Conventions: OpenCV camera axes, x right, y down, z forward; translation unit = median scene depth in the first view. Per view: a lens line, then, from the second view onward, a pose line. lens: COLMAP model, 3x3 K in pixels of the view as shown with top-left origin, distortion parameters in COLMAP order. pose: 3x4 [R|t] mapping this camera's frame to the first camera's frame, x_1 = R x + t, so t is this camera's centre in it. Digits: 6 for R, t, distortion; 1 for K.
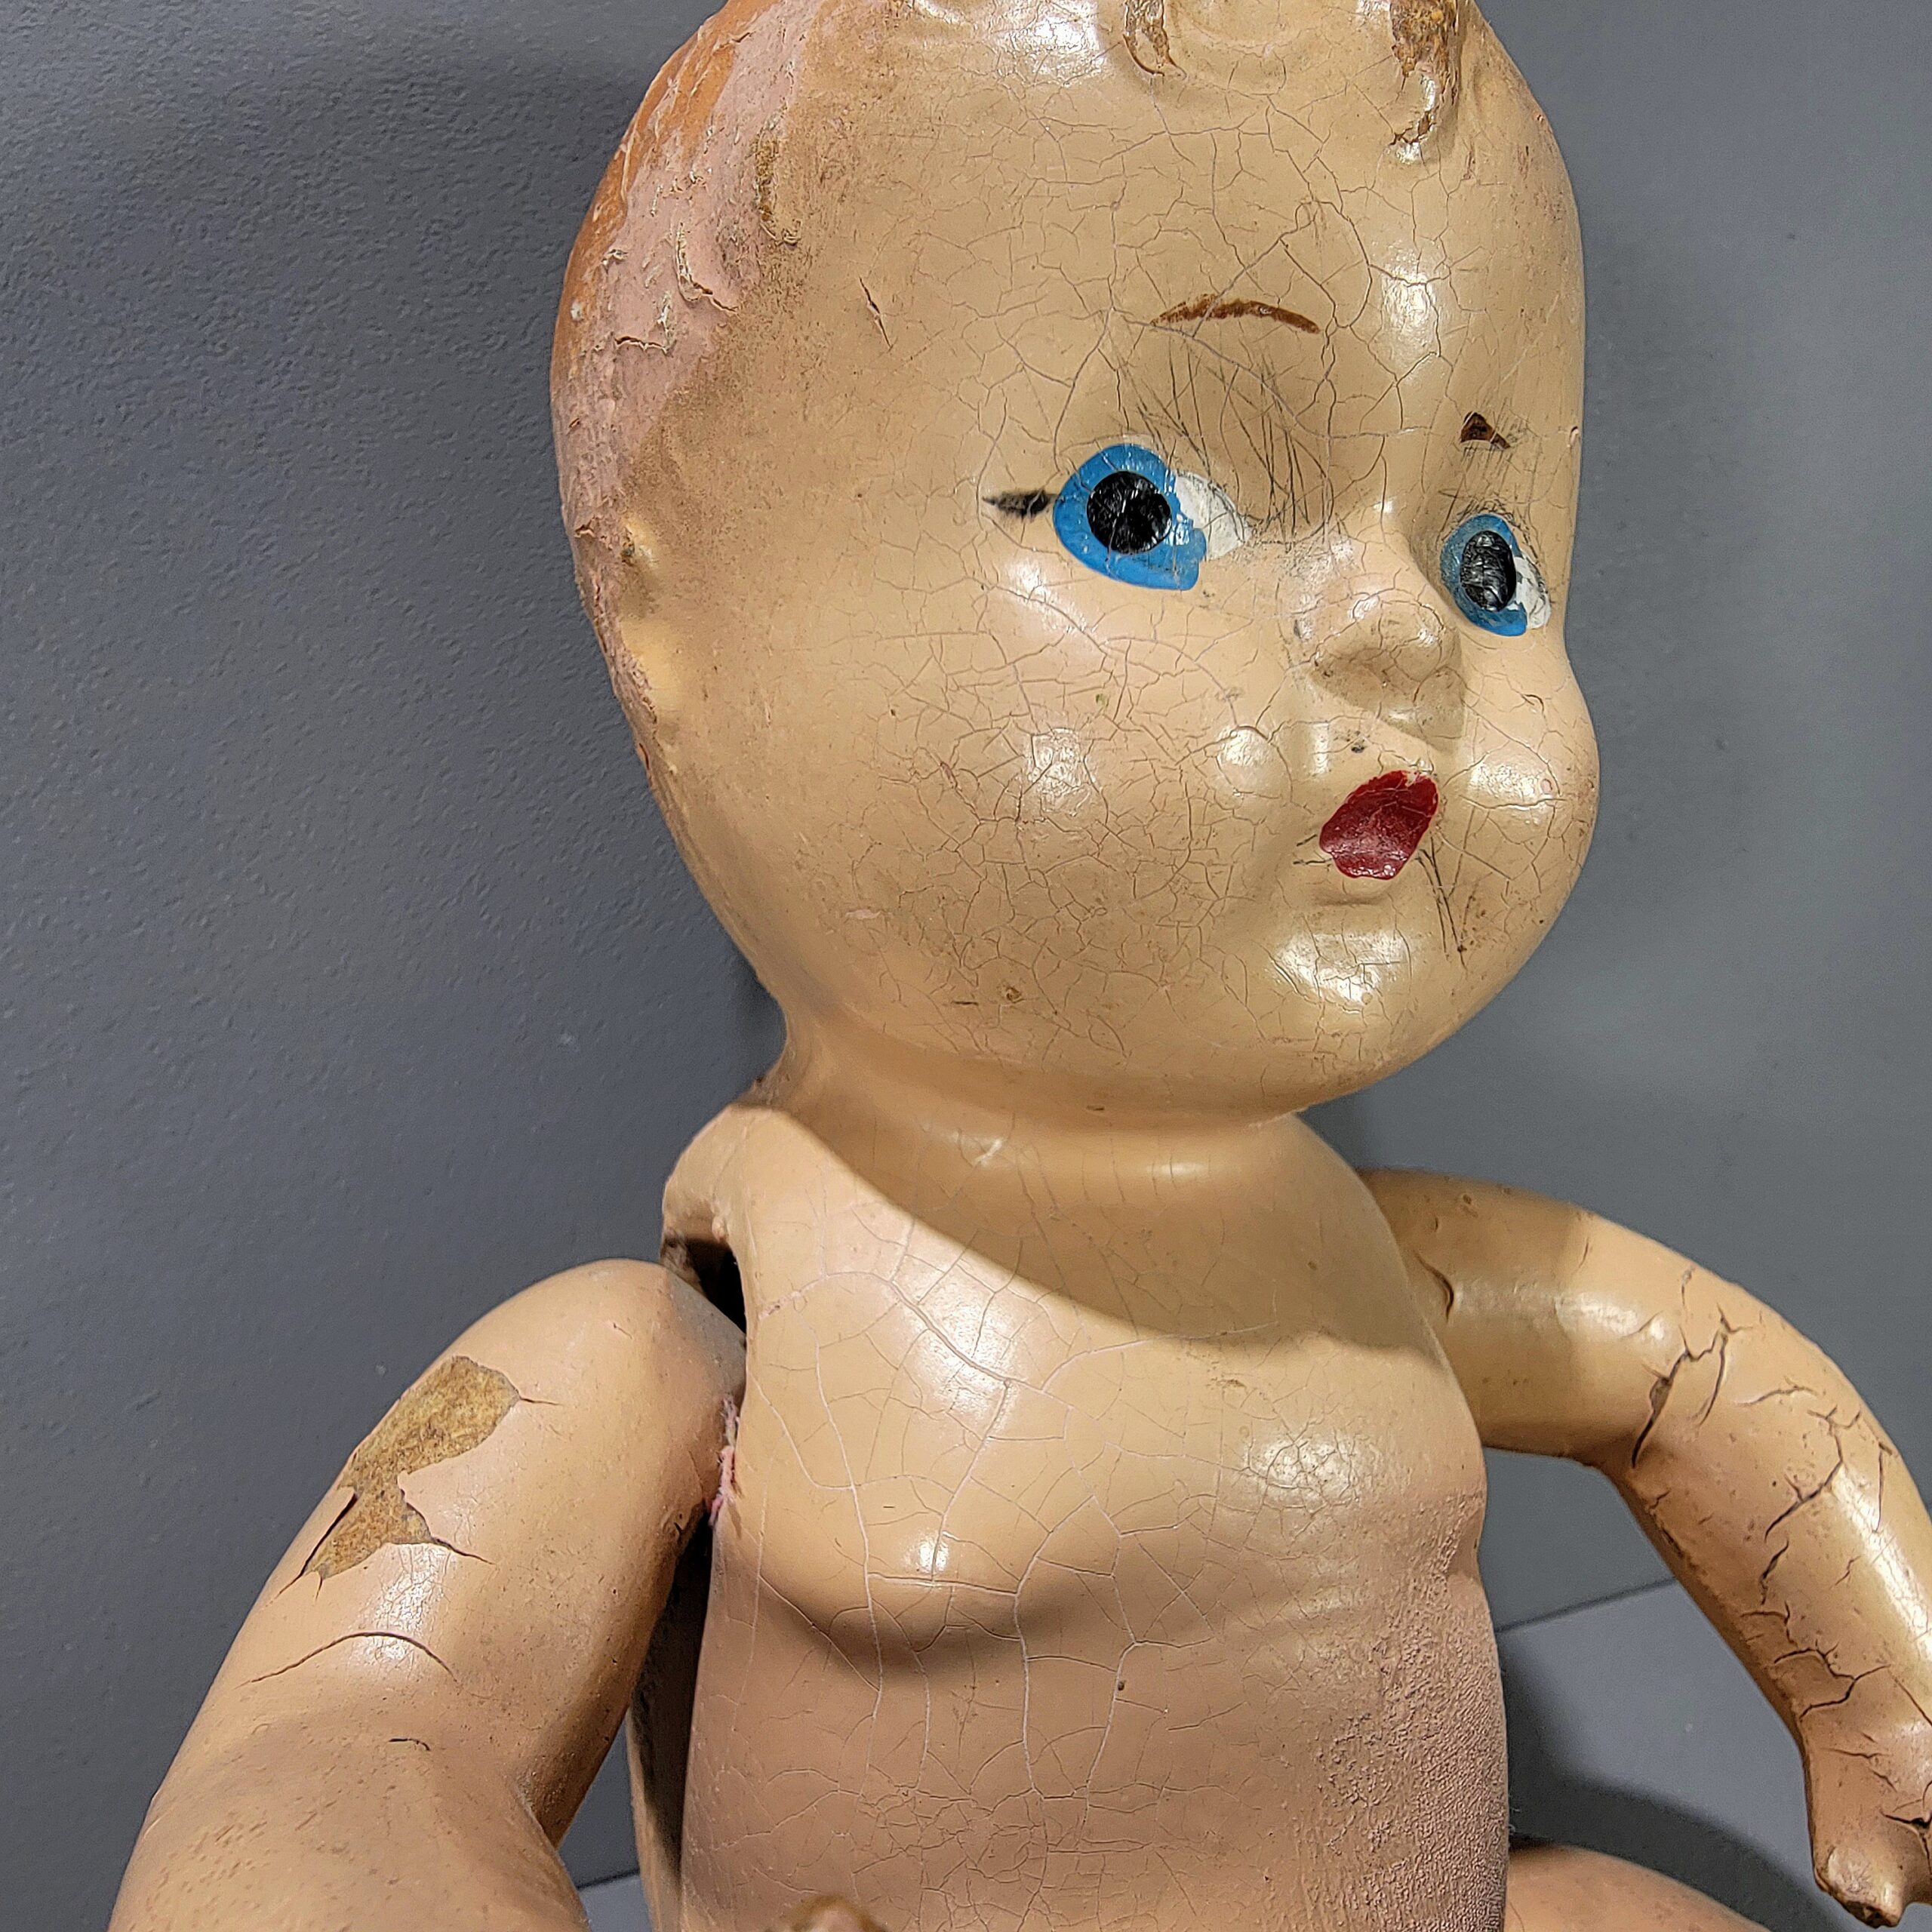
lens RADIAL K [[1520.5, 0, 965.3], [0, 1520.5, 922.6], [0, 0, 1]] dist [-0.028314, -0.006475]
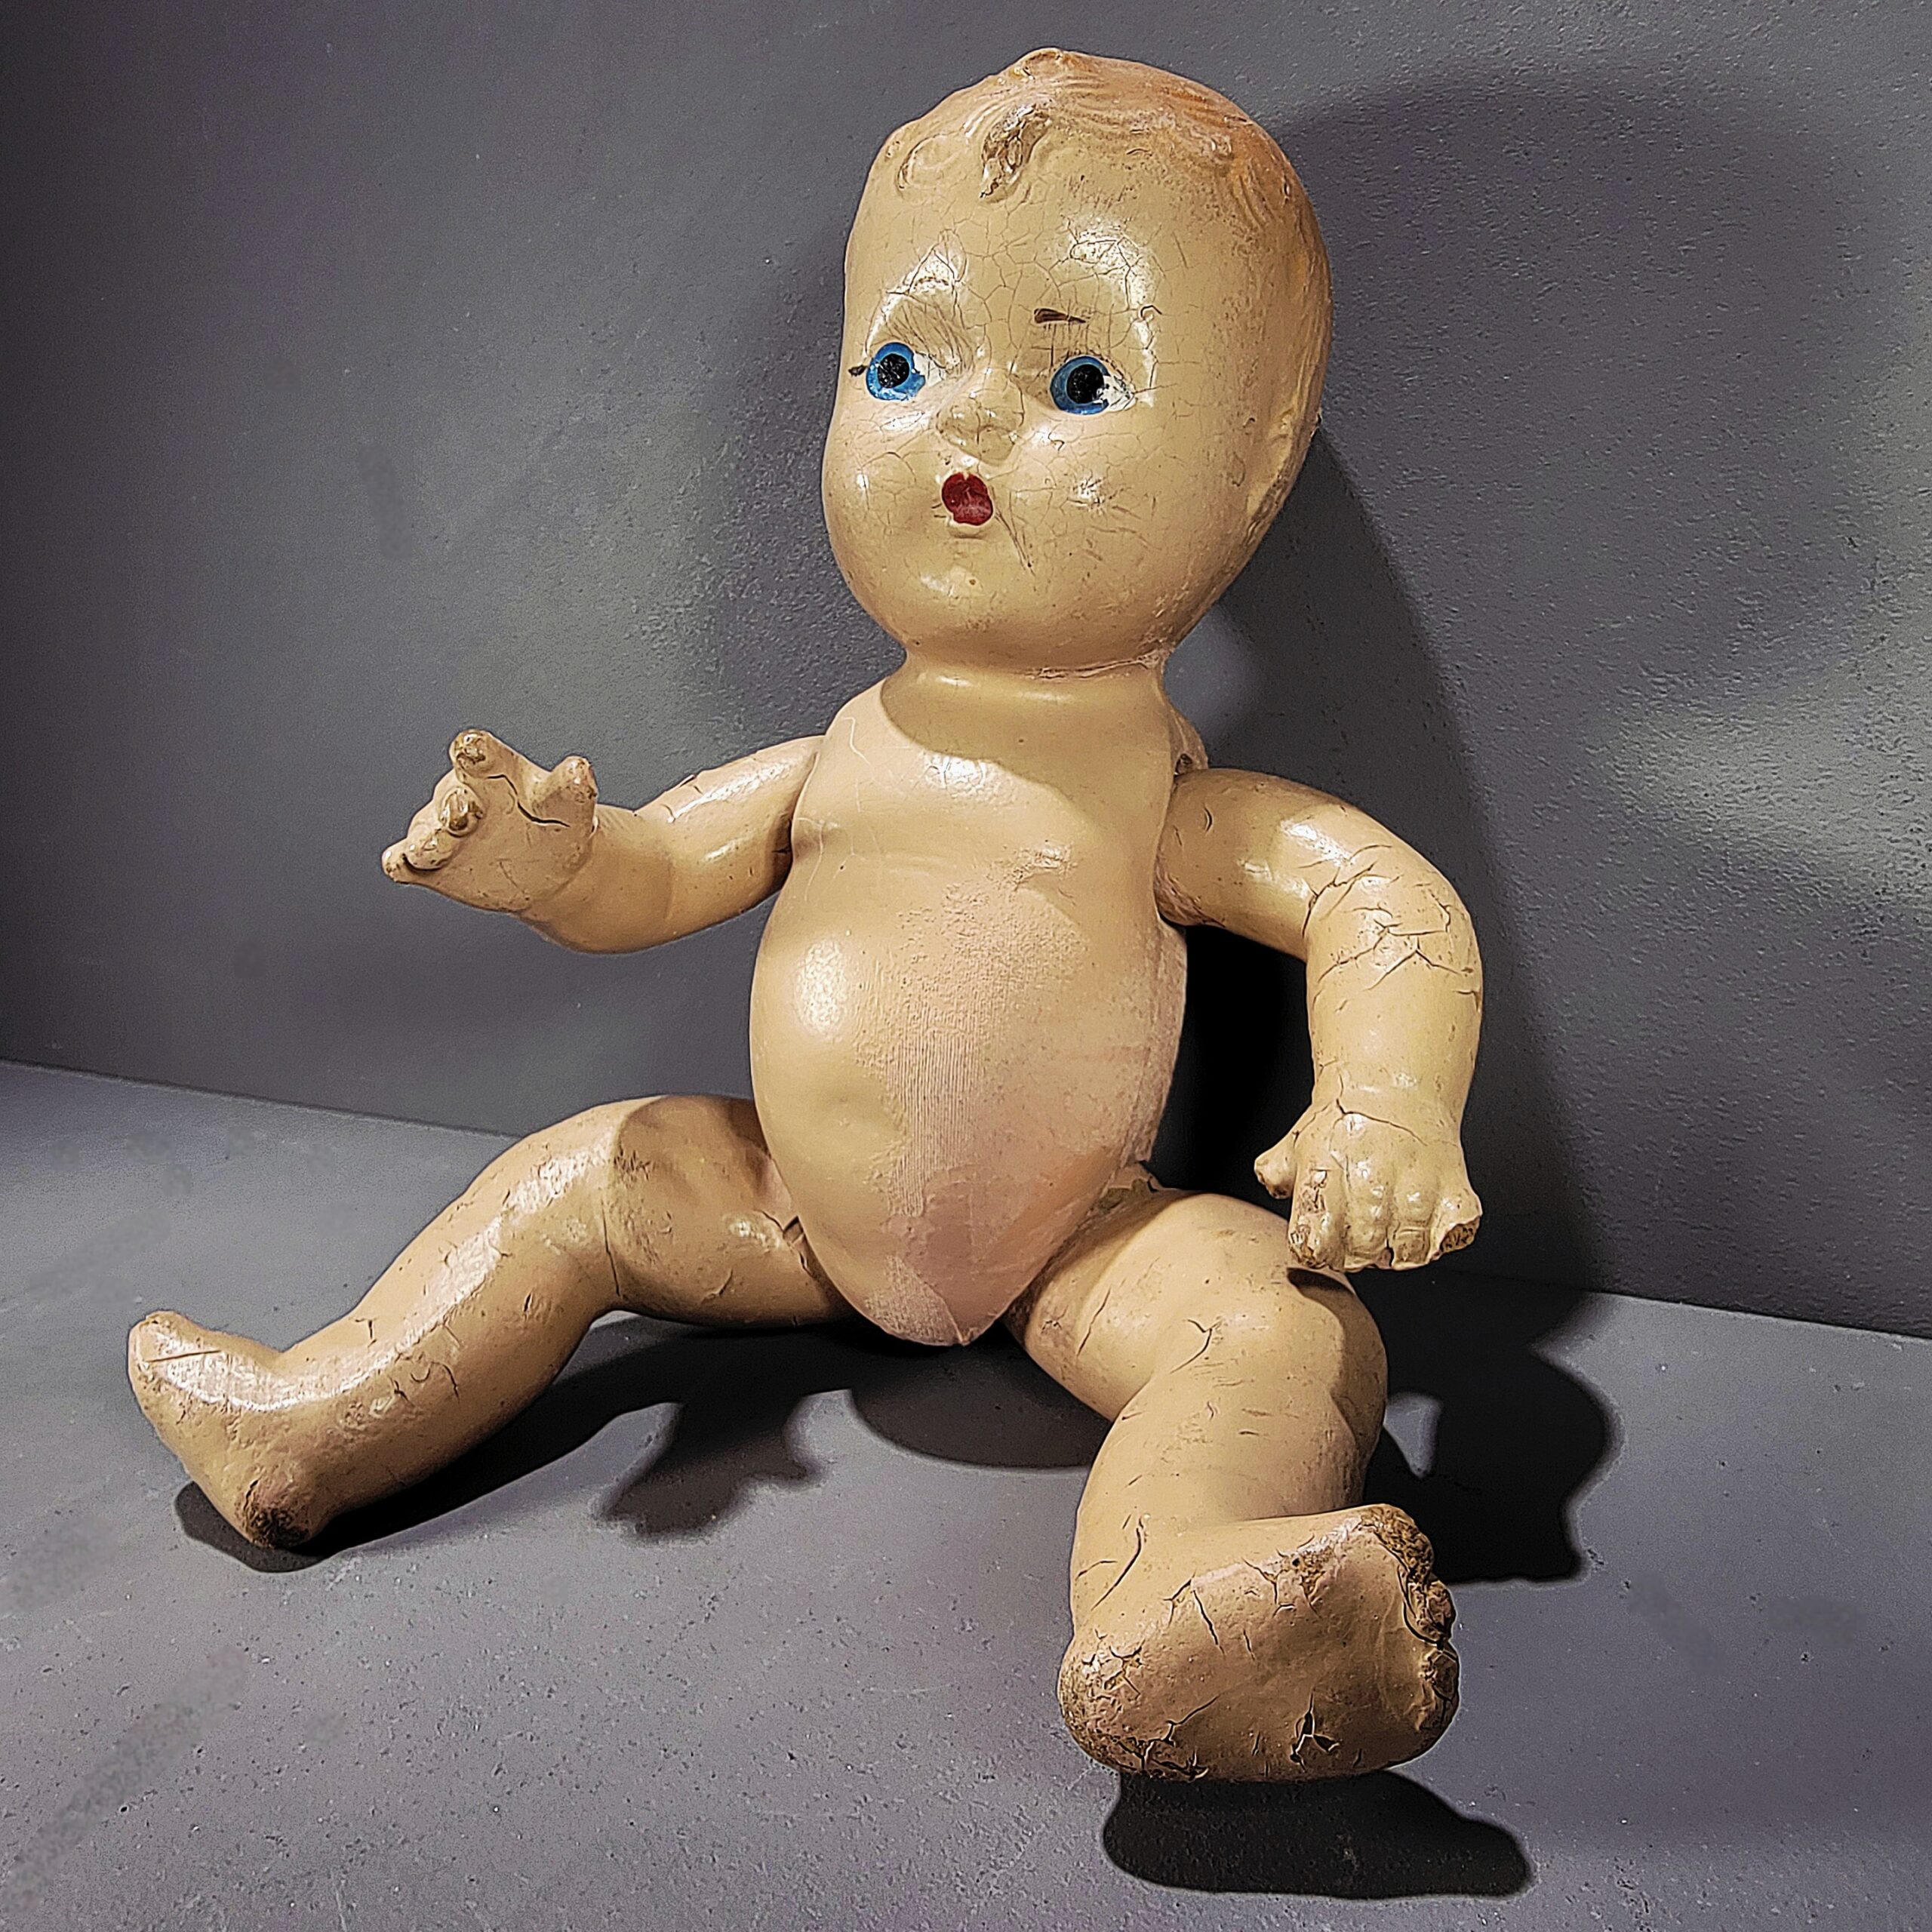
lens RADIAL K [[1520.5, 0, 965.3], [0, 1520.5, 922.6], [0, 0, 1]] dist [-0.028314, -0.006475]
pose [[0.710246, 0.153700, -0.686969, 1.971802], [-0.142722, 0.987046, 0.073280, 0.402880], [0.689333, 0.045999, 0.722982, -0.622519]]
